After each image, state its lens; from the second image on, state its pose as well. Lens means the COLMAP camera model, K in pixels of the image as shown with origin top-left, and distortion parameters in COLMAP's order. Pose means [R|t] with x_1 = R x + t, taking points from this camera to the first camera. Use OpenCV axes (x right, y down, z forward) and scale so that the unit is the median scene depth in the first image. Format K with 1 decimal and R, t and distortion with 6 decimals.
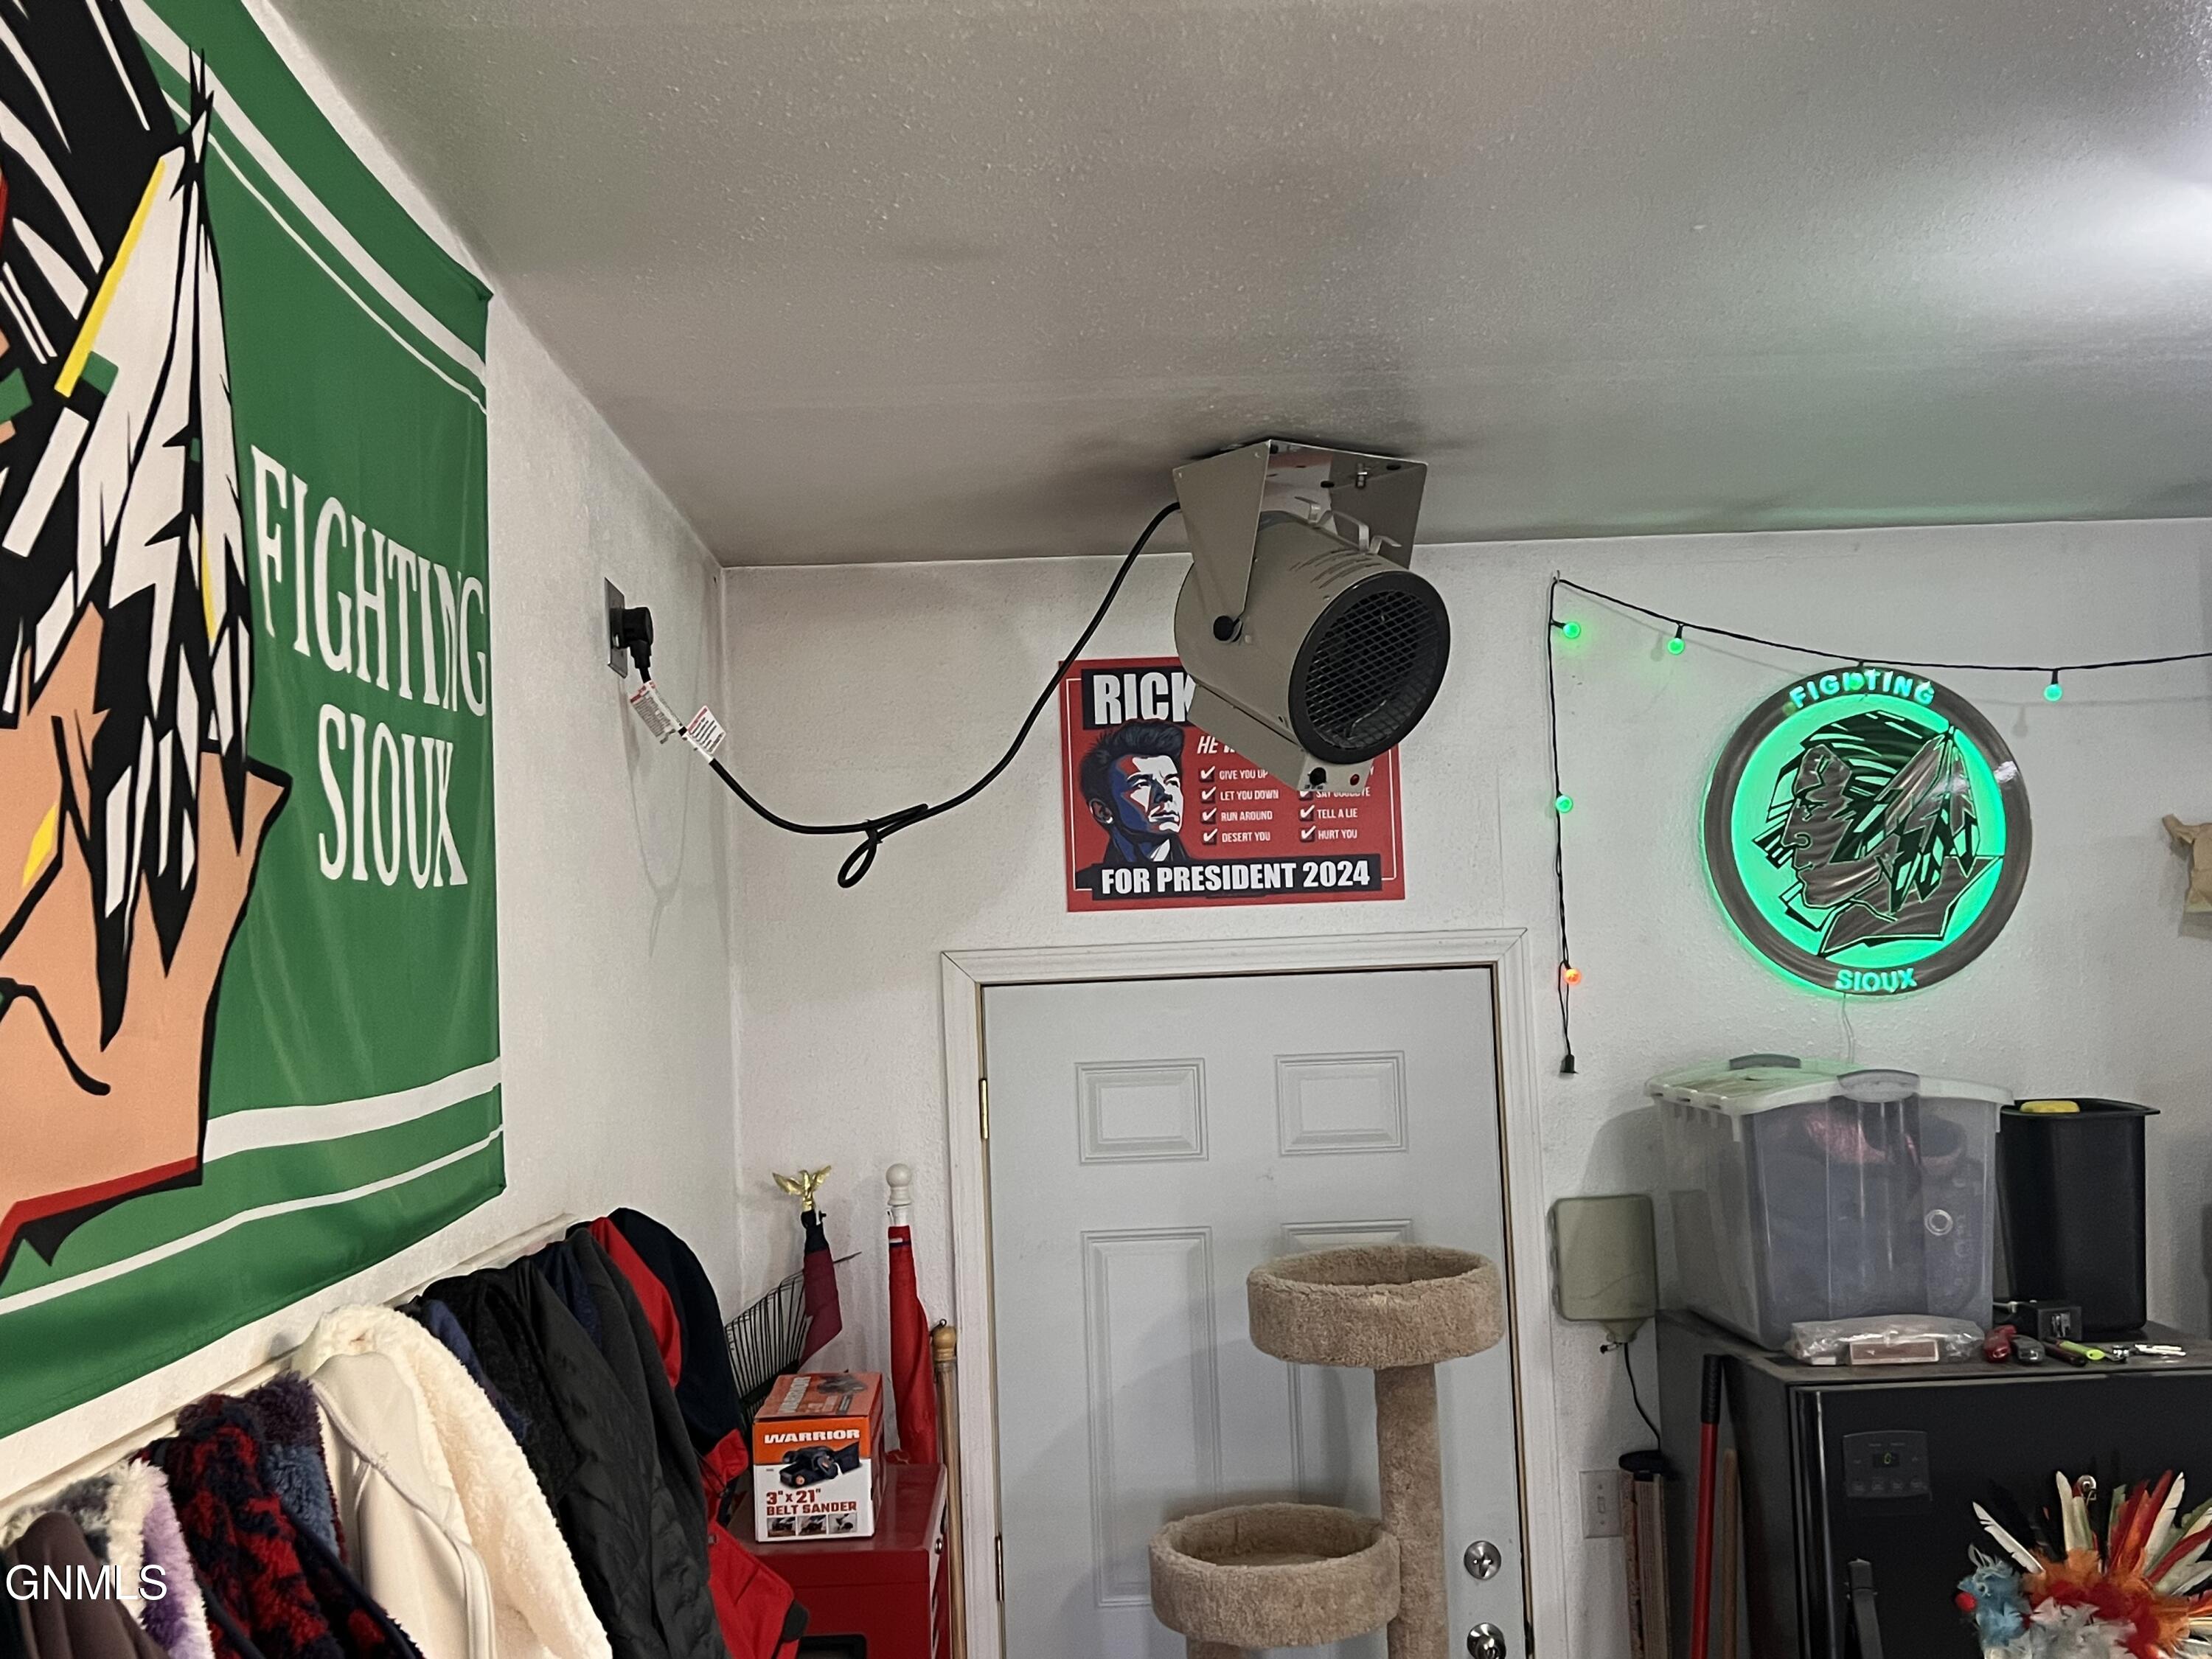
lens RADIAL K [[2377.8, 0, 1105.3], [0, 2377.8, 821.9], [0, 0, 1]] dist [0.017059, 0.000000]
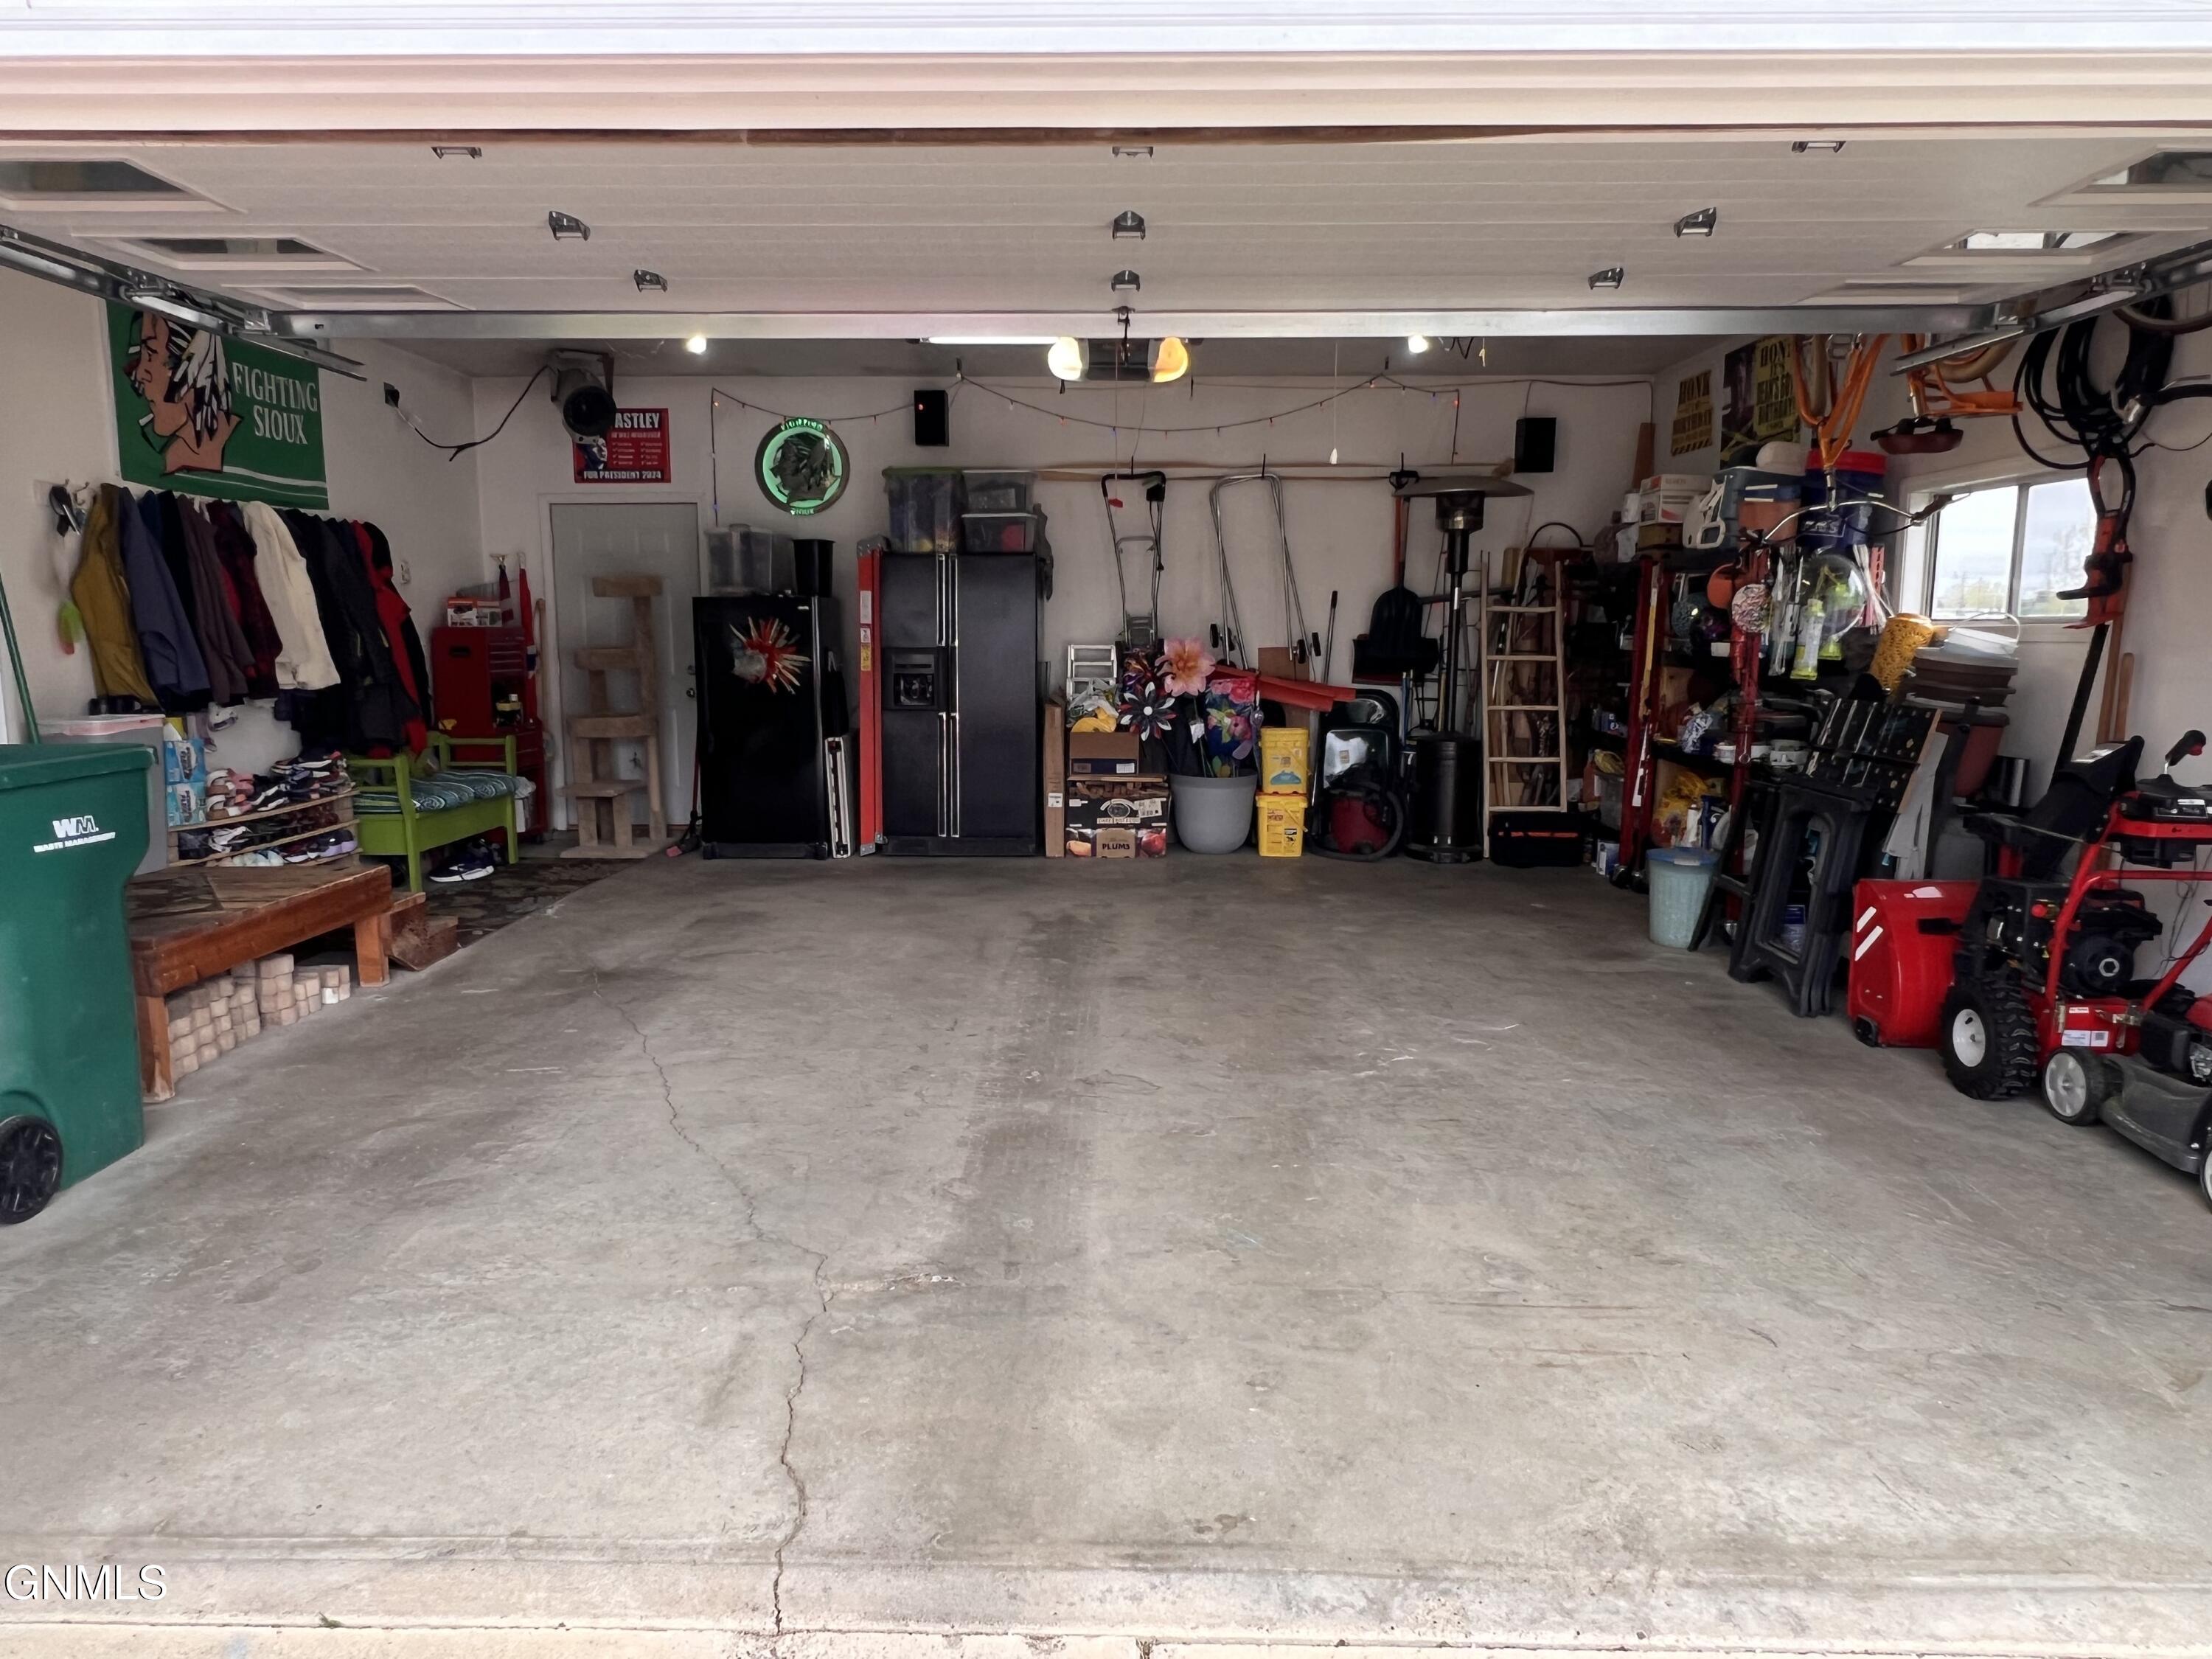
lens RADIAL K [[1458.0, 0, 1108.1], [0, 1458.0, 843.6], [0, 0, 1]] dist [-0.000311, -0.006127]
pose [[0.998537, 0.043016, -0.032751, 1.120524], [-0.035316, 0.977638, 0.207308, 0.109191], [0.040936, -0.205848, 0.977727, -1.535766]]
